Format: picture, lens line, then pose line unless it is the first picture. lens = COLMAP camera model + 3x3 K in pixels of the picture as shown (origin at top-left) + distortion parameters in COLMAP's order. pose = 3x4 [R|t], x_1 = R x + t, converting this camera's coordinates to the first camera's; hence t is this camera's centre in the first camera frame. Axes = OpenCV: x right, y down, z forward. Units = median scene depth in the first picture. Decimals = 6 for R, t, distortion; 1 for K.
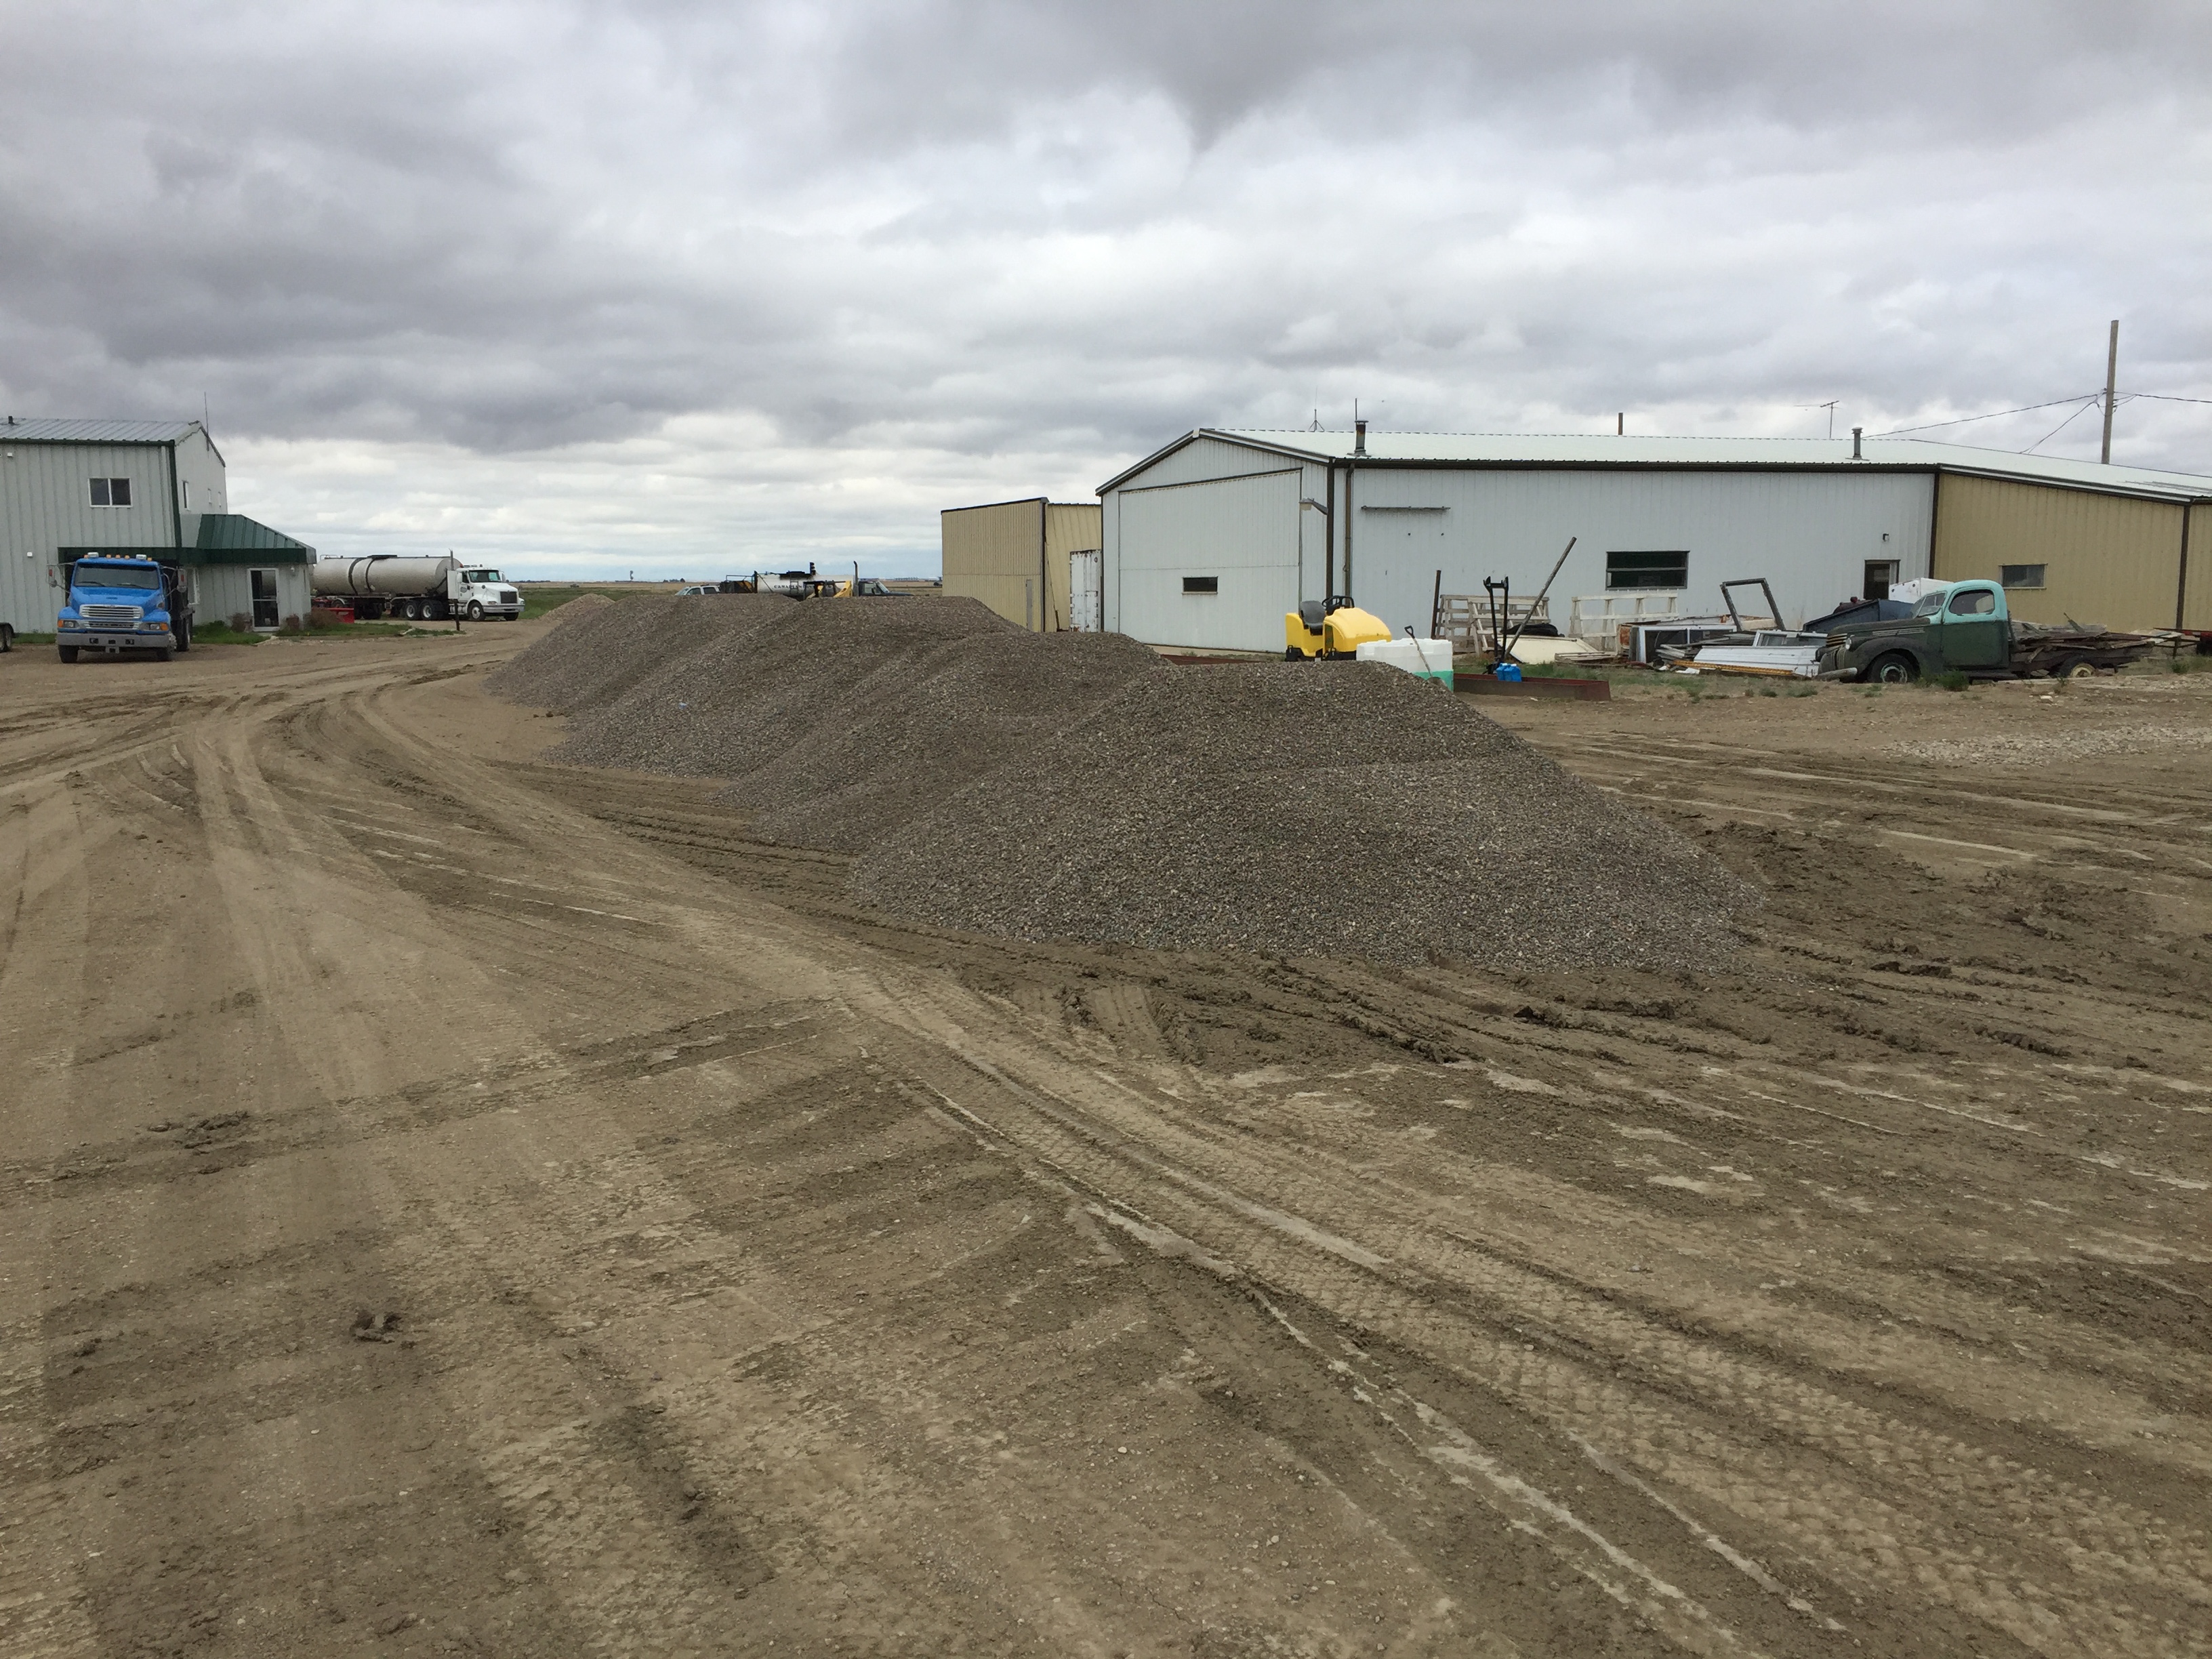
lens RADIAL K [[1892.4, 0, 1106.0], [0, 1892.4, 829.5], [0, 0, 1]] dist [0.084722, -0.107375]
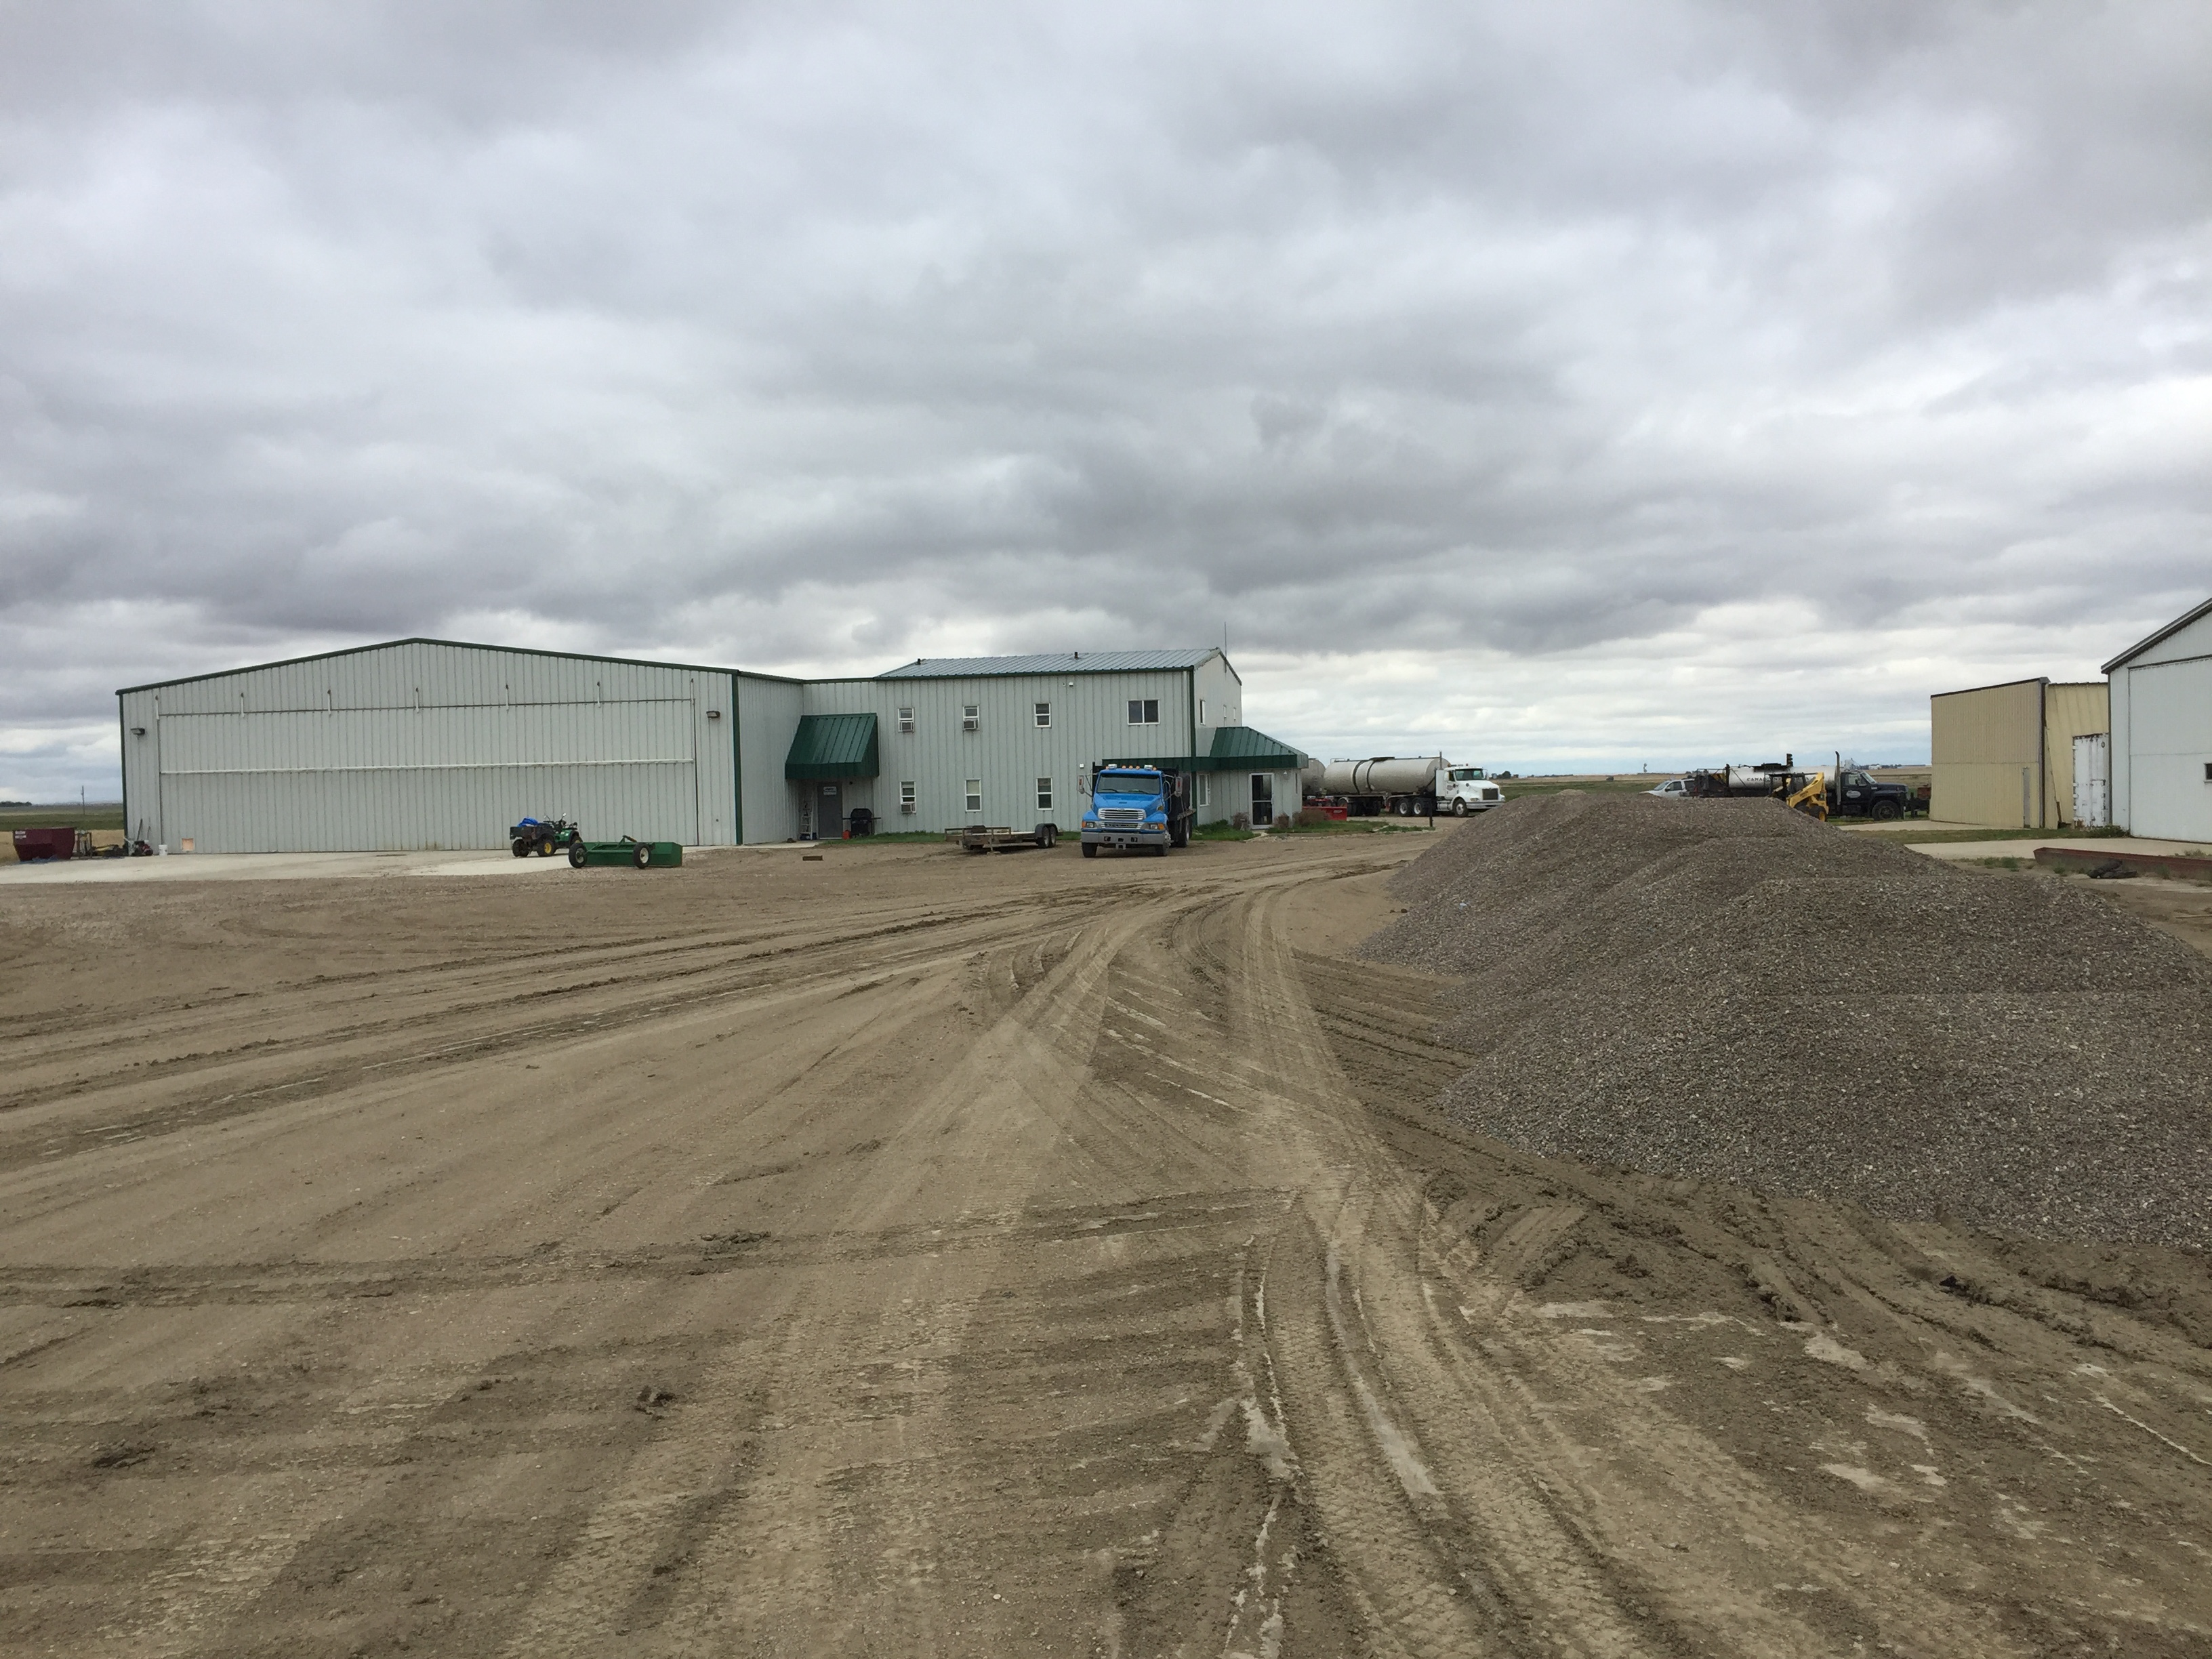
lens RADIAL K [[1892.4, 0, 1106.0], [0, 1892.4, 829.5], [0, 0, 1]] dist [0.084722, -0.107375]
pose [[0.863857, -0.001146, -0.503735, 0.282346], [-0.049326, 0.994999, -0.086853, -0.014178], [0.501315, 0.099876, 0.859481, 0.005323]]
